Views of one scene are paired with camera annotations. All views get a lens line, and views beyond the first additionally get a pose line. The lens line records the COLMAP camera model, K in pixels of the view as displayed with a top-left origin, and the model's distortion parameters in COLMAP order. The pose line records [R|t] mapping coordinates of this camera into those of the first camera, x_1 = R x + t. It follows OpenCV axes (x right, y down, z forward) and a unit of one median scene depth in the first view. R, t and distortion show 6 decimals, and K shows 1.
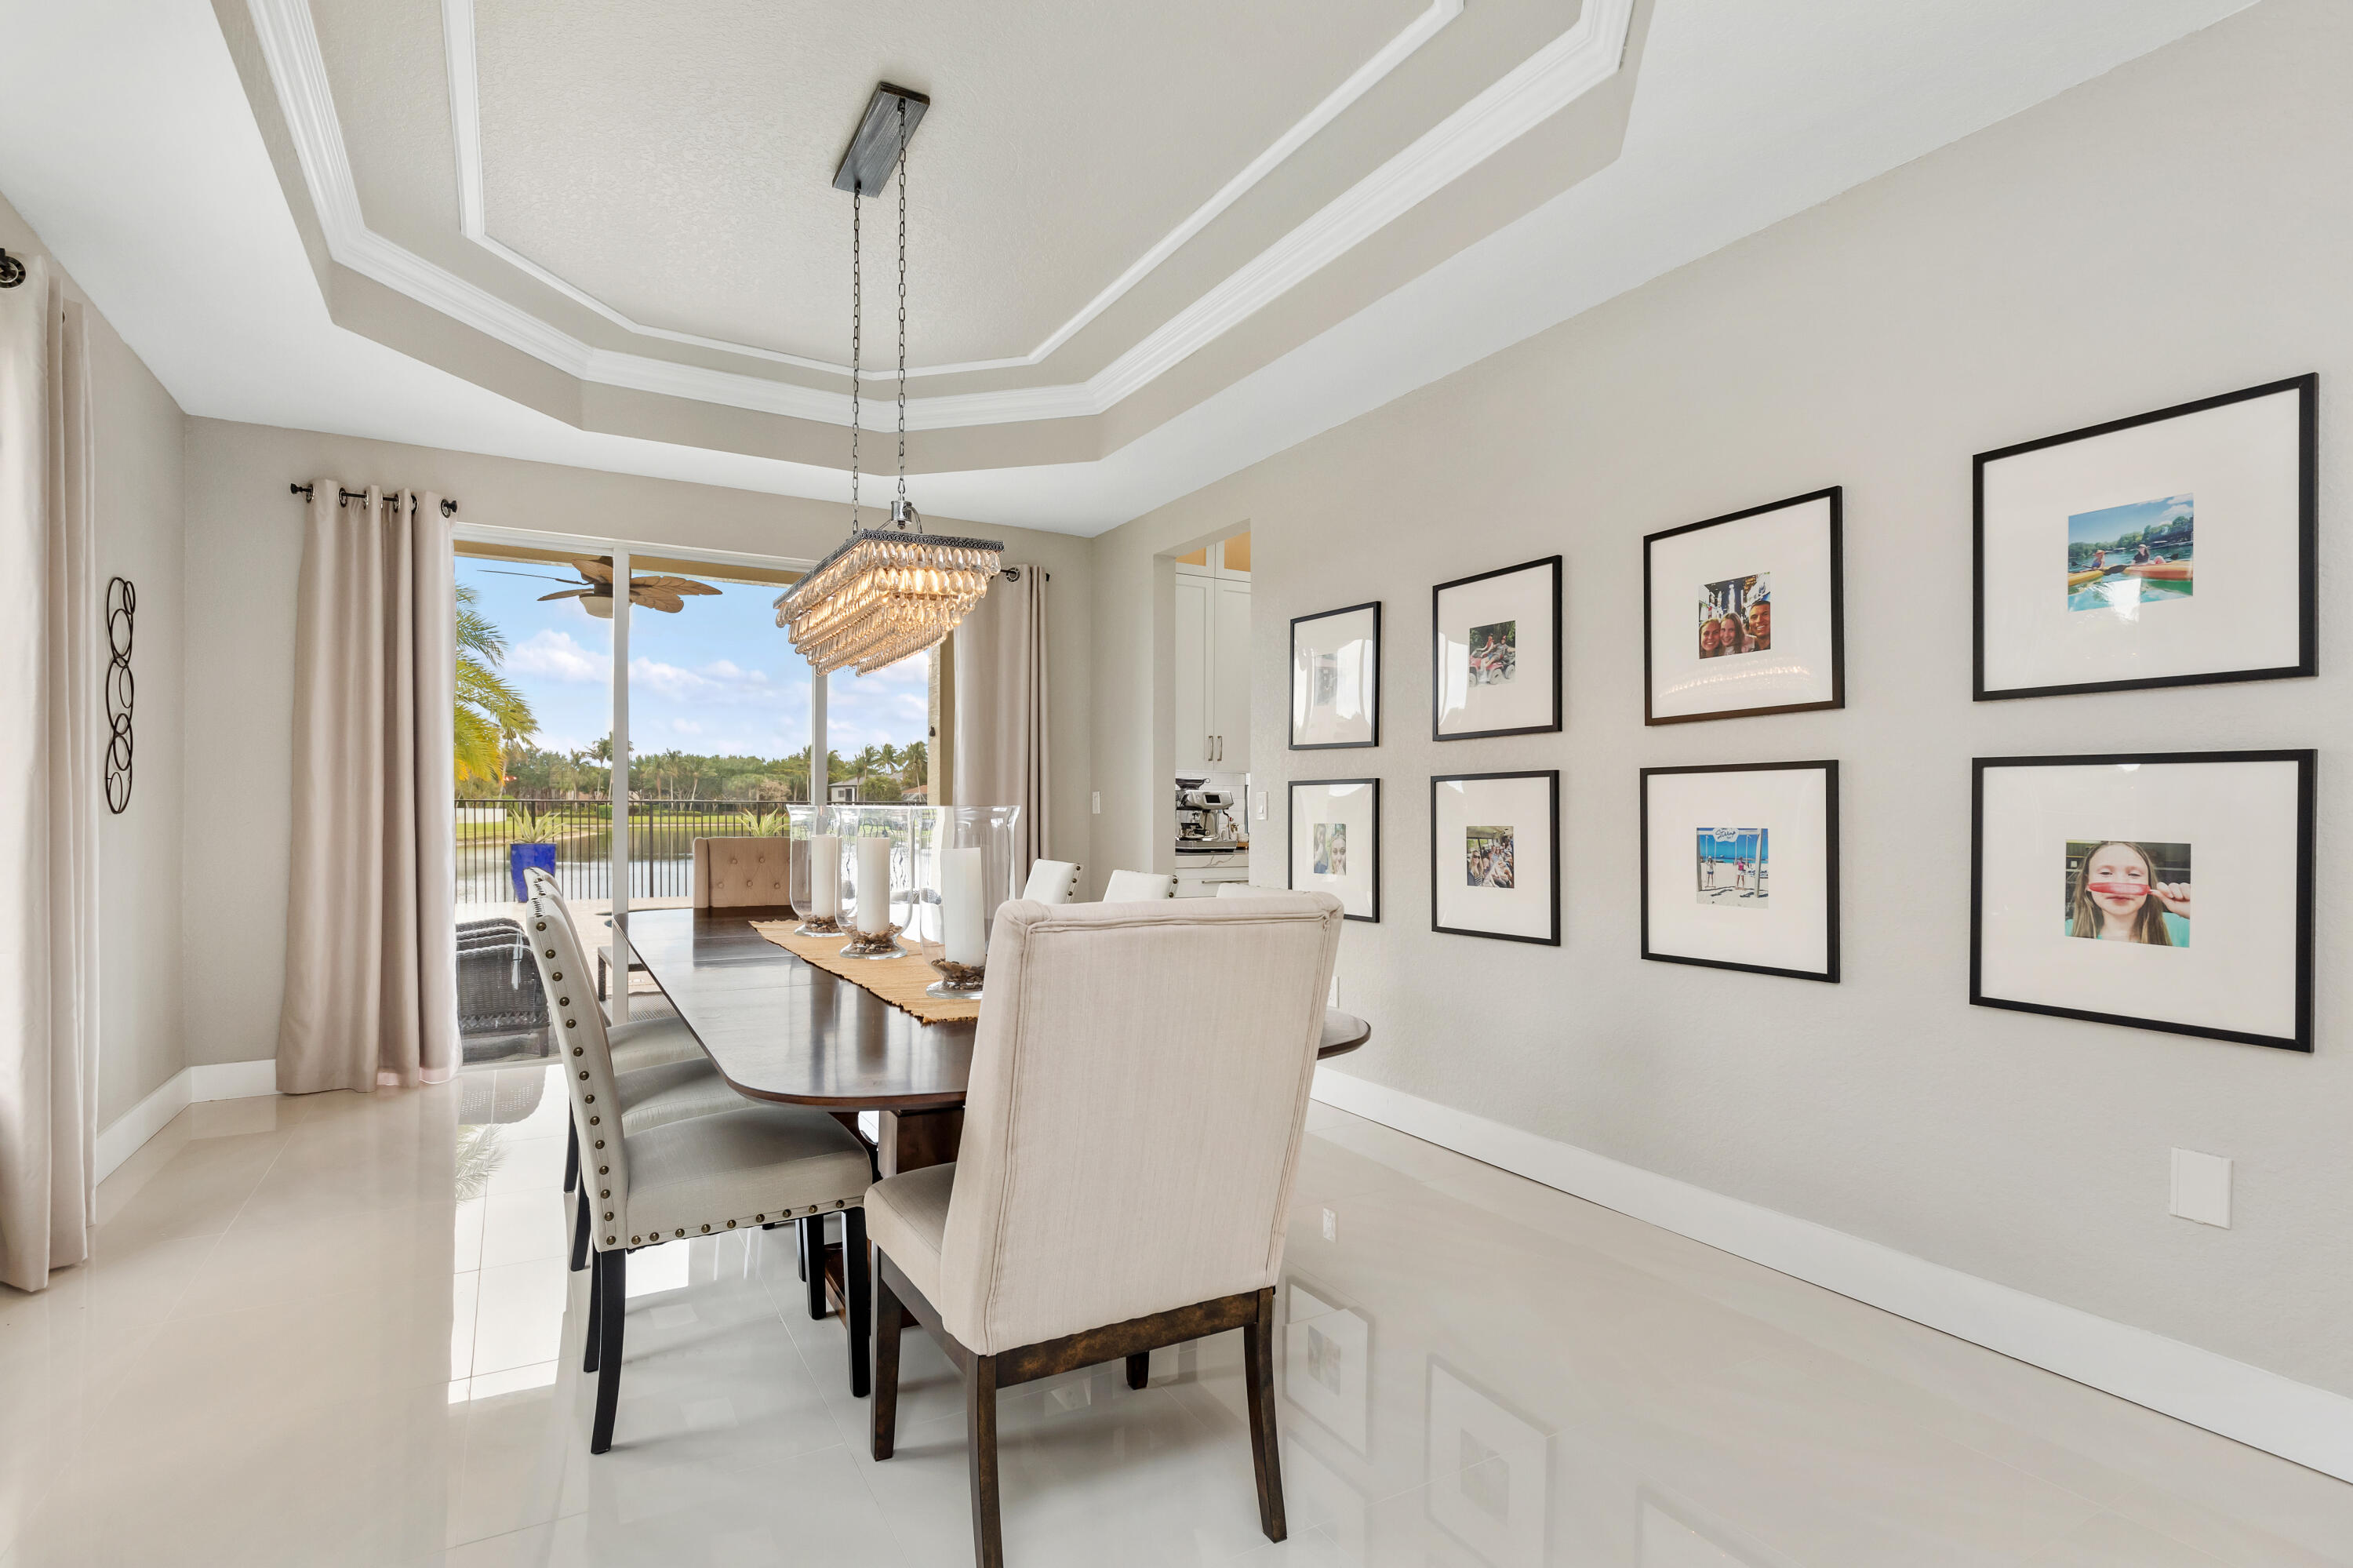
lens RADIAL K [[1111.4, 0, 1178.6], [0, 1111.4, 806.8], [0, 0, 1]] dist [0.000698, -0.002631]
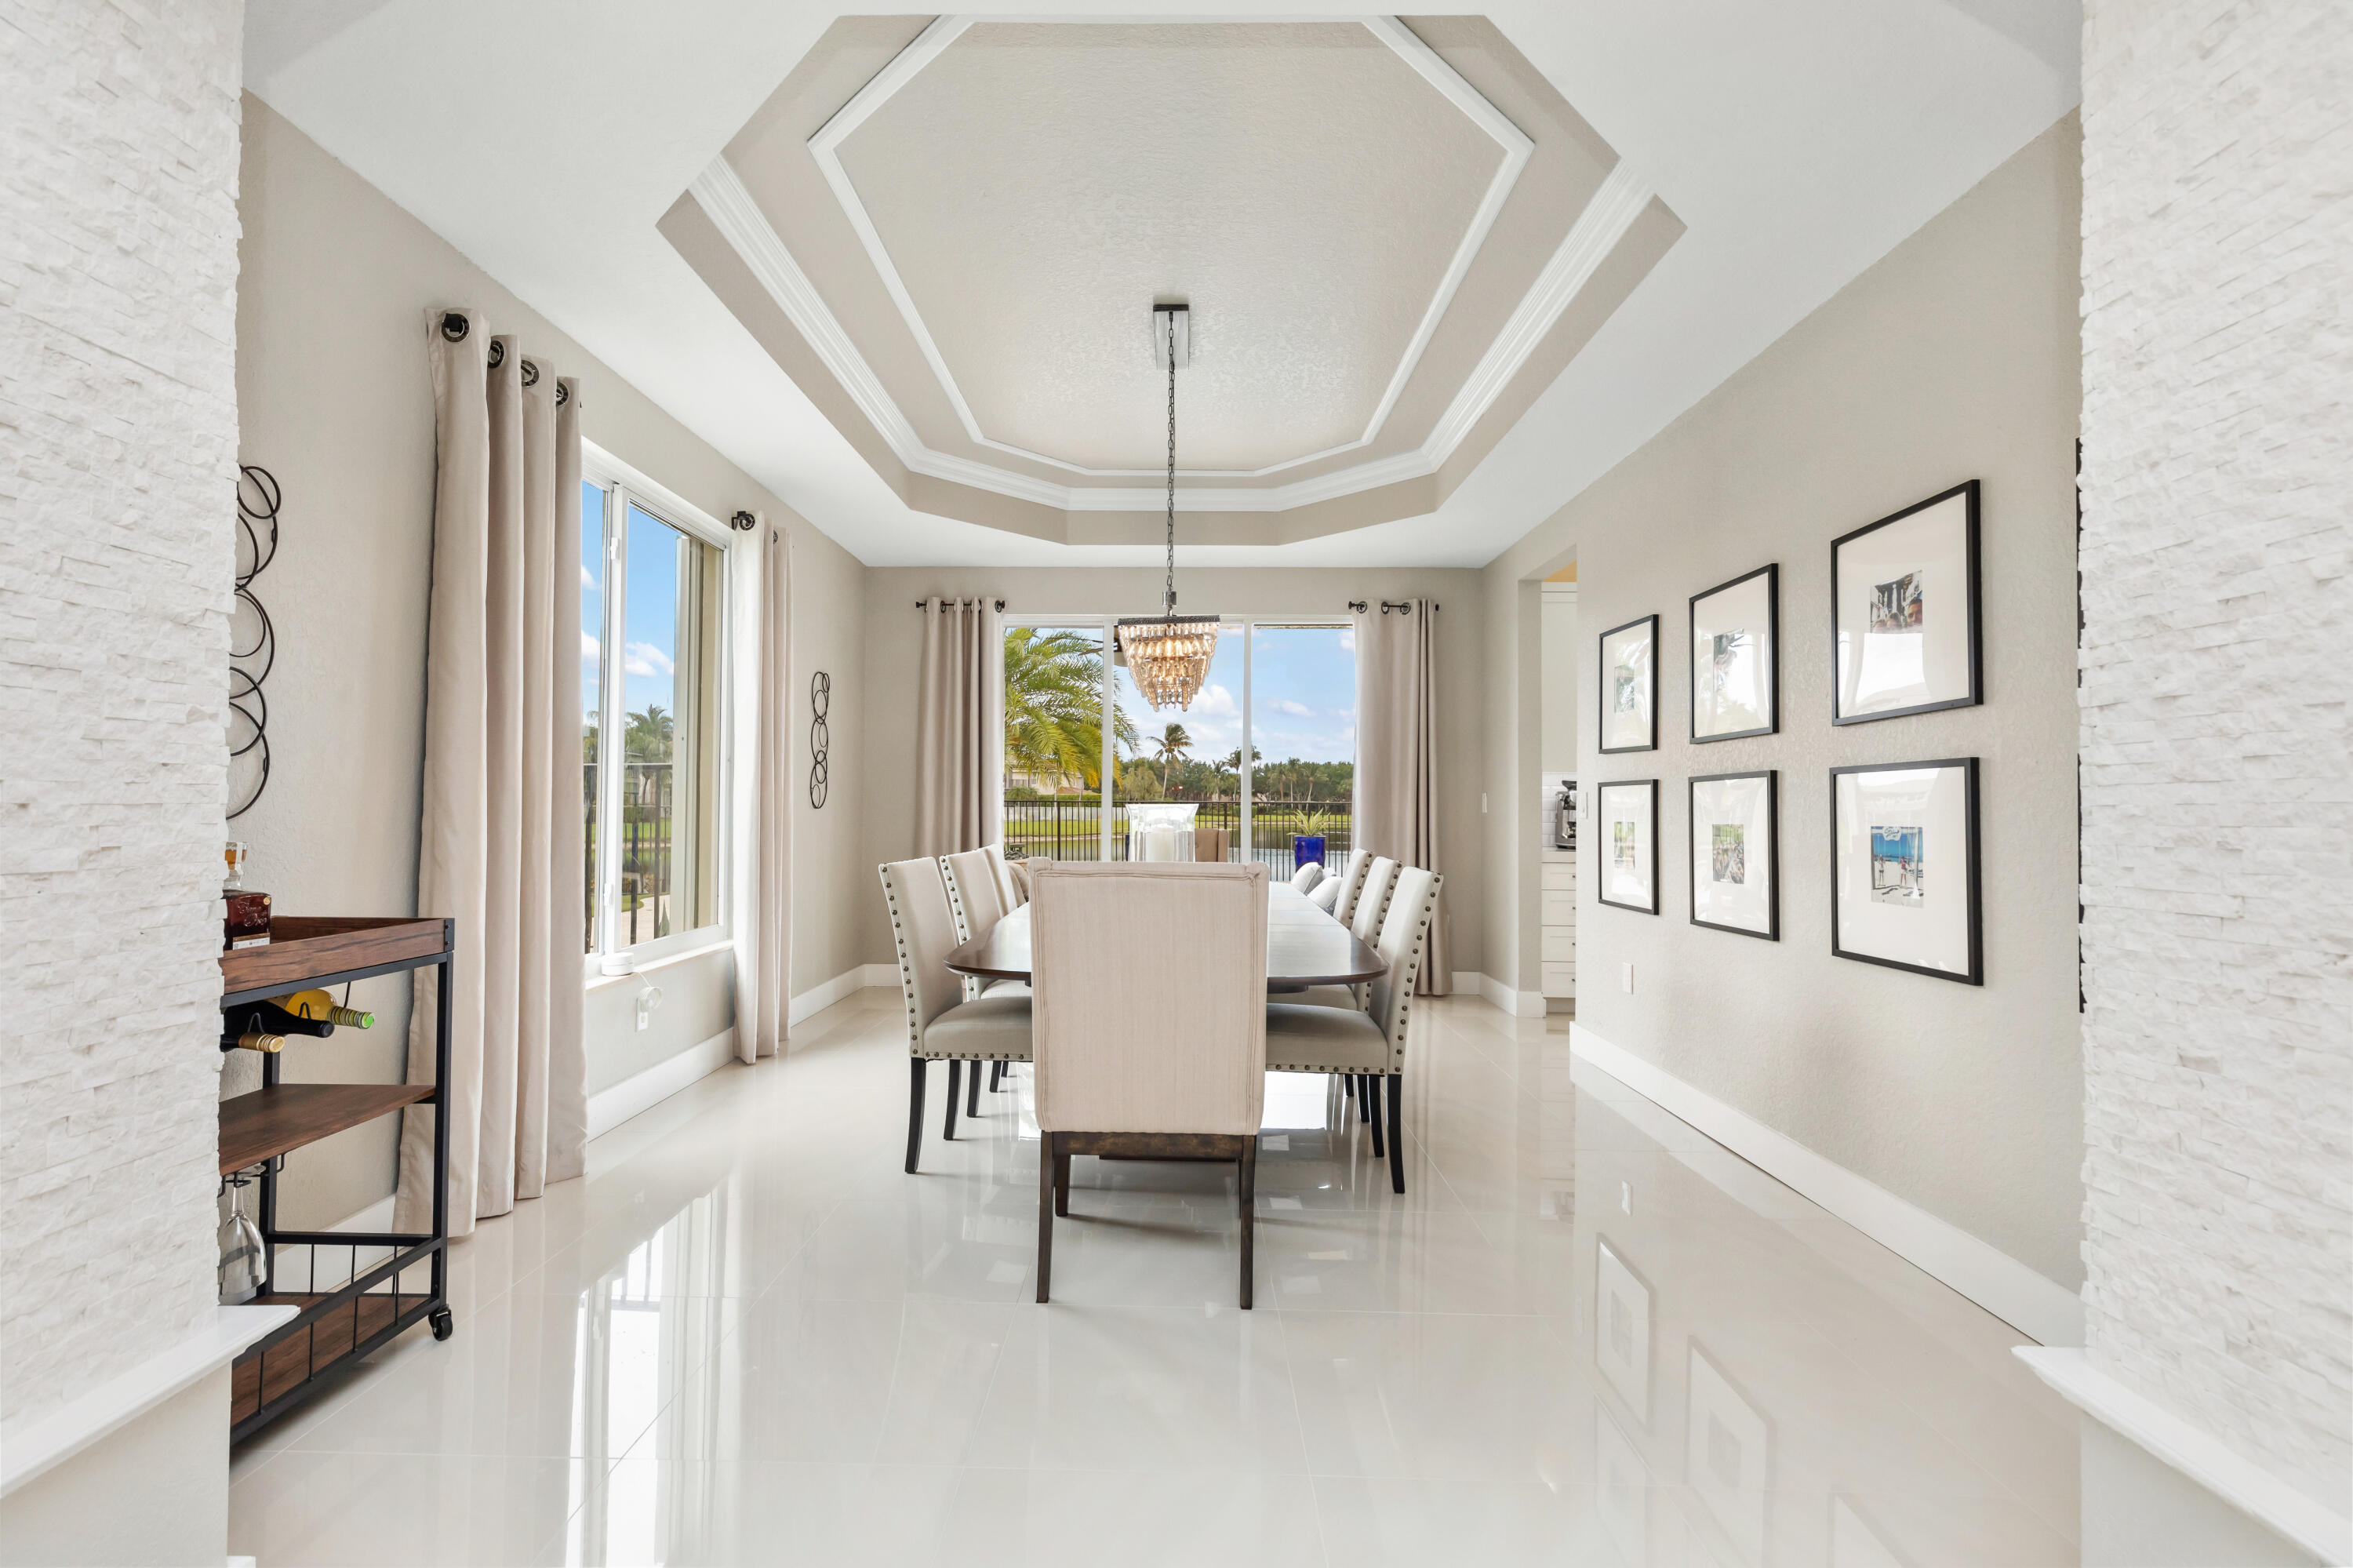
lens RADIAL K [[1065.9, 0, 1190.6], [0, 1065.9, 784.4], [0, 0, 1]] dist [0.010589, -0.004062]
pose [[0.861333, -0.009310, -0.507955, 0.314681], [-0.001789, 0.999770, -0.021358, 0.001941], [0.508038, 0.019305, 0.861119, -0.110168]]
